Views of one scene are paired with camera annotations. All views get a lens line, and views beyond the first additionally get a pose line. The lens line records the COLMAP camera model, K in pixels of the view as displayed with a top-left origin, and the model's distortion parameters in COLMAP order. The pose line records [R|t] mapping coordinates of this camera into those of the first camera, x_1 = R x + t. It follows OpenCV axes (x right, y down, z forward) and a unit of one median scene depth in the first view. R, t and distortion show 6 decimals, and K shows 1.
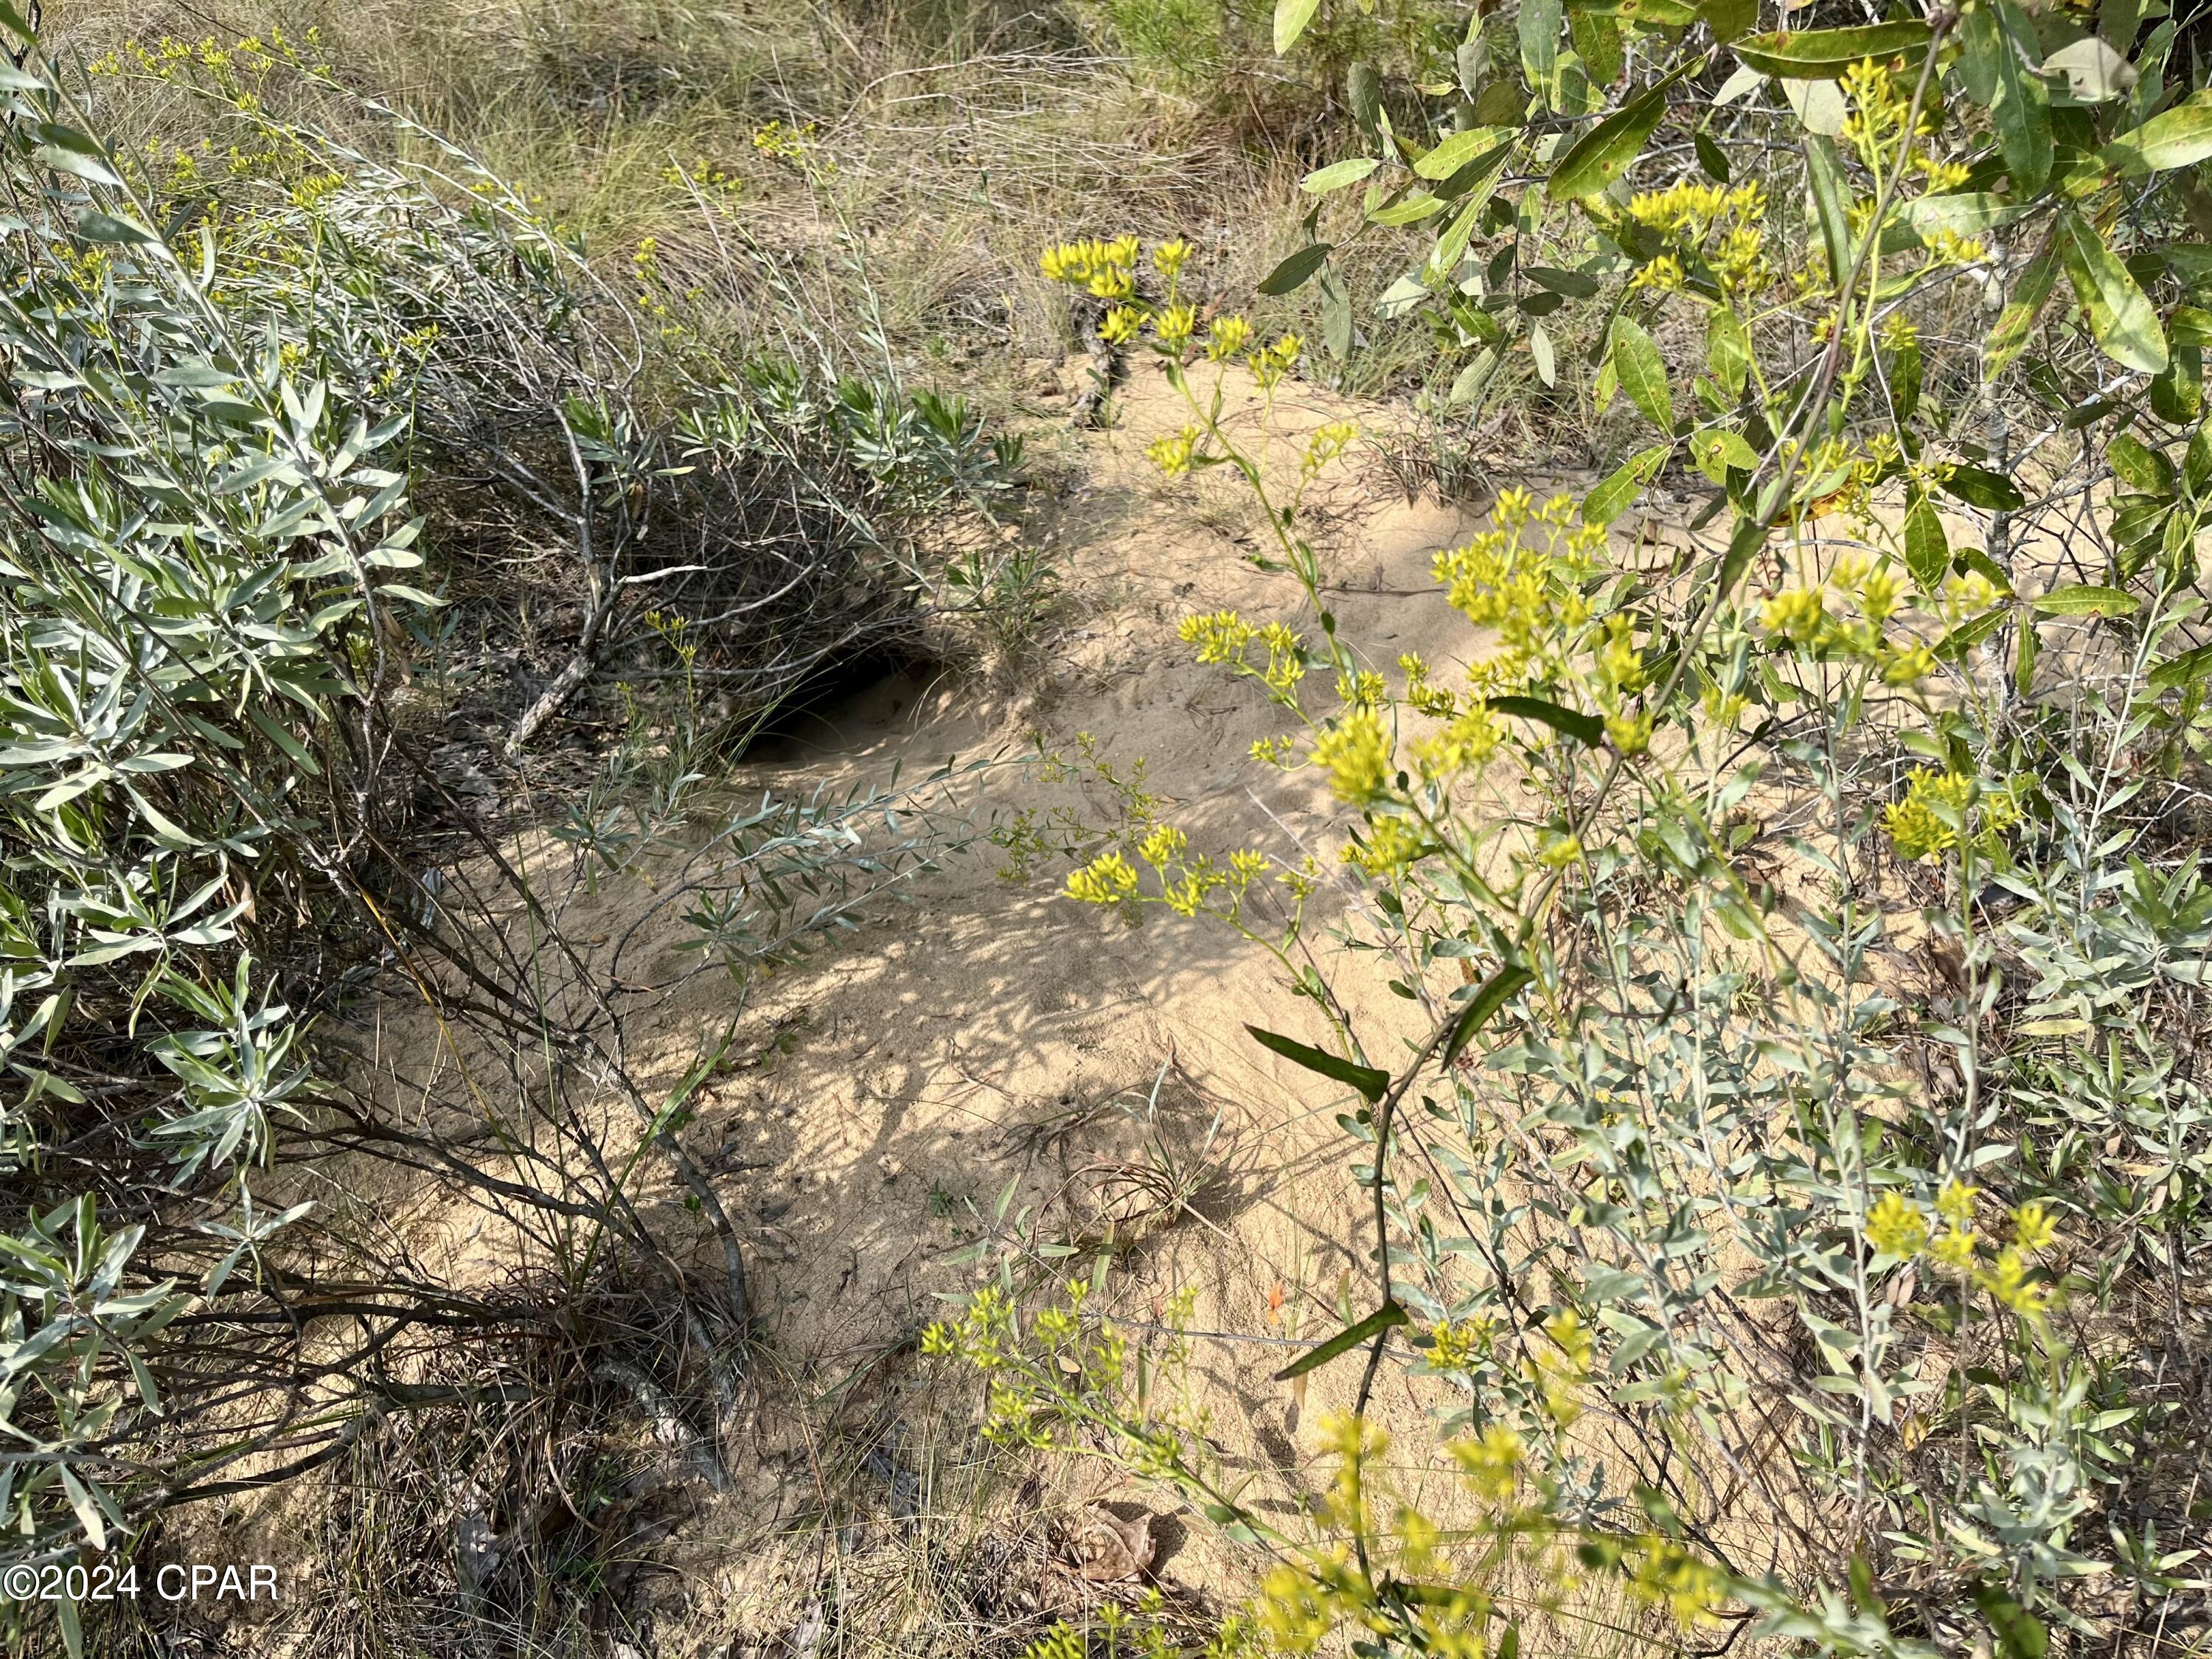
lens RADIAL K [[1665.1, 0, 1108.6], [0, 1665.1, 830.7], [0, 0, 1]] dist [0.070782, -0.091600]
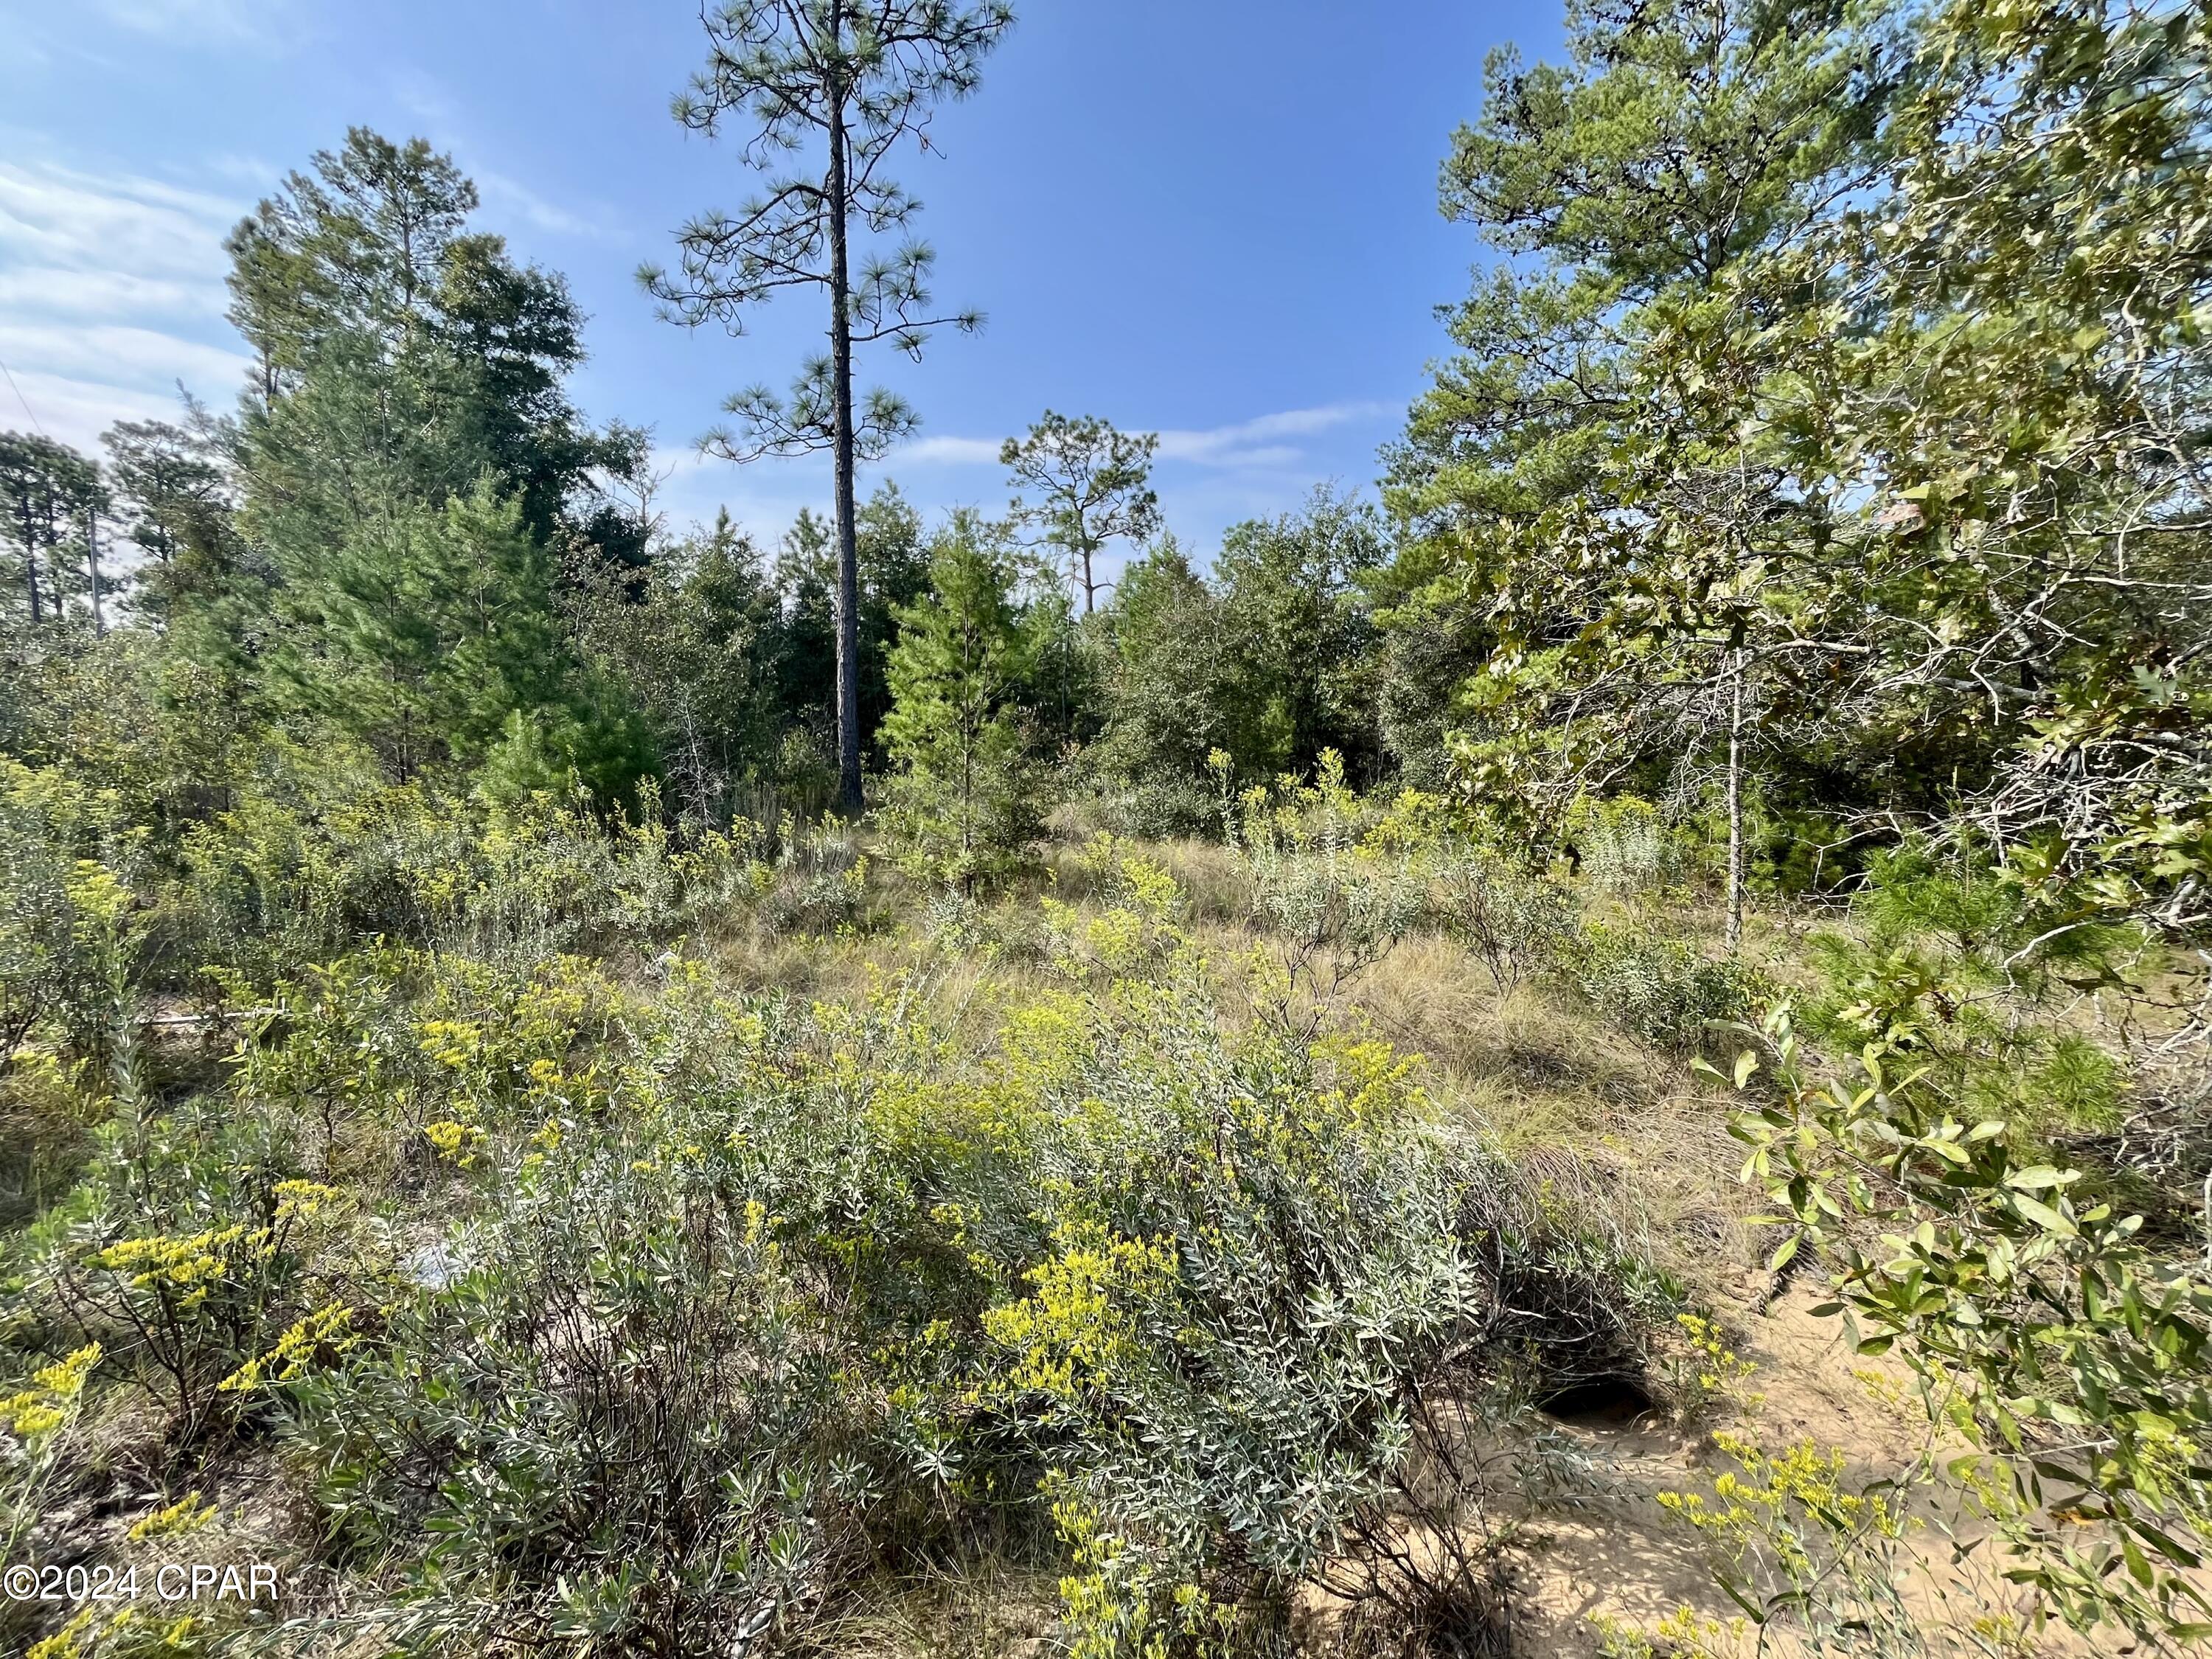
lens RADIAL K [[898.2, 0, 1110.6], [0, 898.2, 826.1], [0, 0, 1]] dist [-0.003396, 0.000080]
pose [[0.756076, 0.063375, -0.651408, 0.084610], [-0.409520, 0.822197, -0.395331, 0.029711], [0.510531, 0.565665, 0.647596, -0.565682]]
